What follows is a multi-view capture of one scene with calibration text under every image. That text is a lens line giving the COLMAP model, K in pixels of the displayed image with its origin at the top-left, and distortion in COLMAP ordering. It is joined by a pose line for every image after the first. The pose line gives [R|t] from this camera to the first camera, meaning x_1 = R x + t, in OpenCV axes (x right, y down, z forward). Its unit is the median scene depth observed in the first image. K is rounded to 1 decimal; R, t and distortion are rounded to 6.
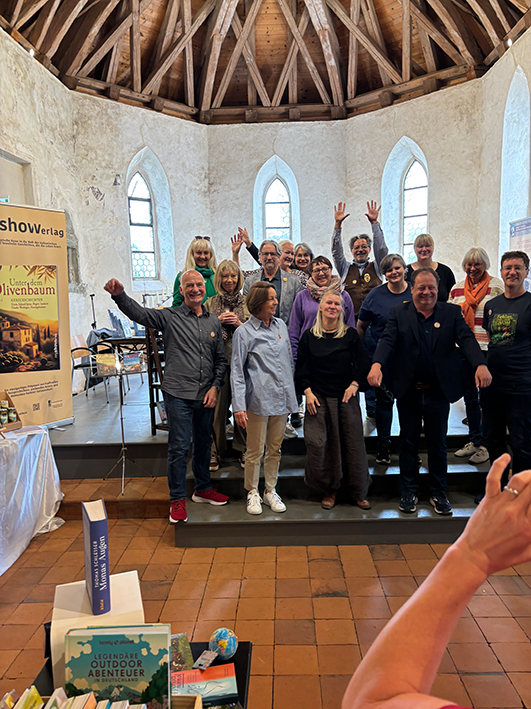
lens RADIAL K [[527.4, 0, 265.5], [0, 527.4, 354.5], [0, 0, 1]] dist [-0.001114, -0.005829]
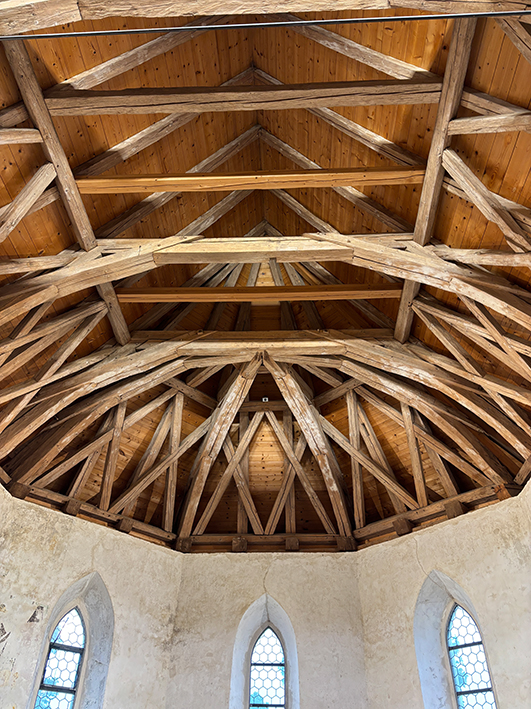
lens RADIAL K [[527.4, 0, 265.5], [0, 527.4, 354.5], [0, 0, 1]] dist [-0.001114, -0.005829]
pose [[0.999005, 0.015545, -0.041810, 0.046025], [-0.041459, 0.669433, -0.741714, -0.047693], [0.016459, 0.742709, 0.669411, 0.247316]]
